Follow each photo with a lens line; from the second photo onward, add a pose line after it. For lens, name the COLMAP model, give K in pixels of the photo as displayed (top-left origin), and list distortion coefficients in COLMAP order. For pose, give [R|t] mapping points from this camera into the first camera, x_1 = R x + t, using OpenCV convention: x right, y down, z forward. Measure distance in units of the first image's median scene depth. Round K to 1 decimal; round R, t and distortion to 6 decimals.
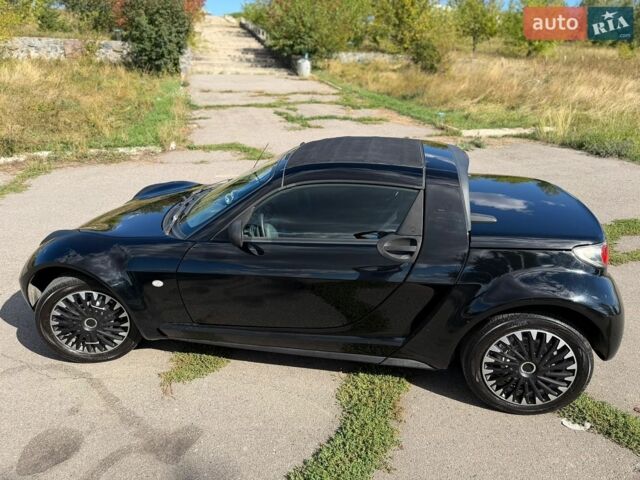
lens RADIAL K [[452.8, 0, 320.0], [0, 452.8, 240.0], [0, 0, 1]] dist [0.063520, -0.099535]
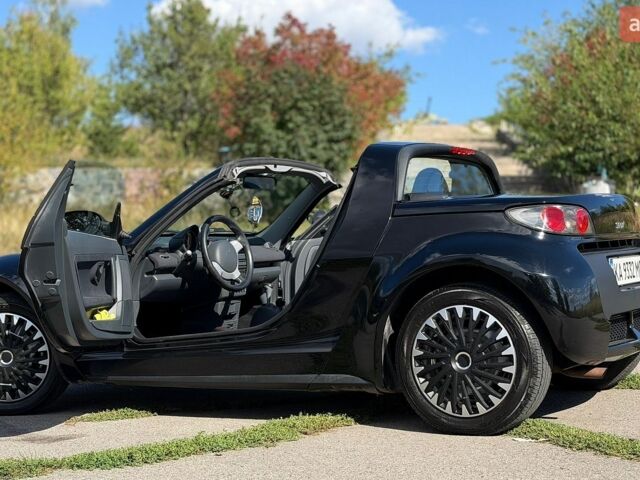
lens RADIAL K [[1186.0, 0, 322.4], [0, 1186.0, 255.3], [0, 0, 1]] dist [0.133676, 0.198314]
pose [[0.944983, -0.026887, -0.326012, 0.761244], [-0.086744, 0.940341, -0.328990, 0.681513], [0.315408, 0.339169, 0.886274, -0.816020]]
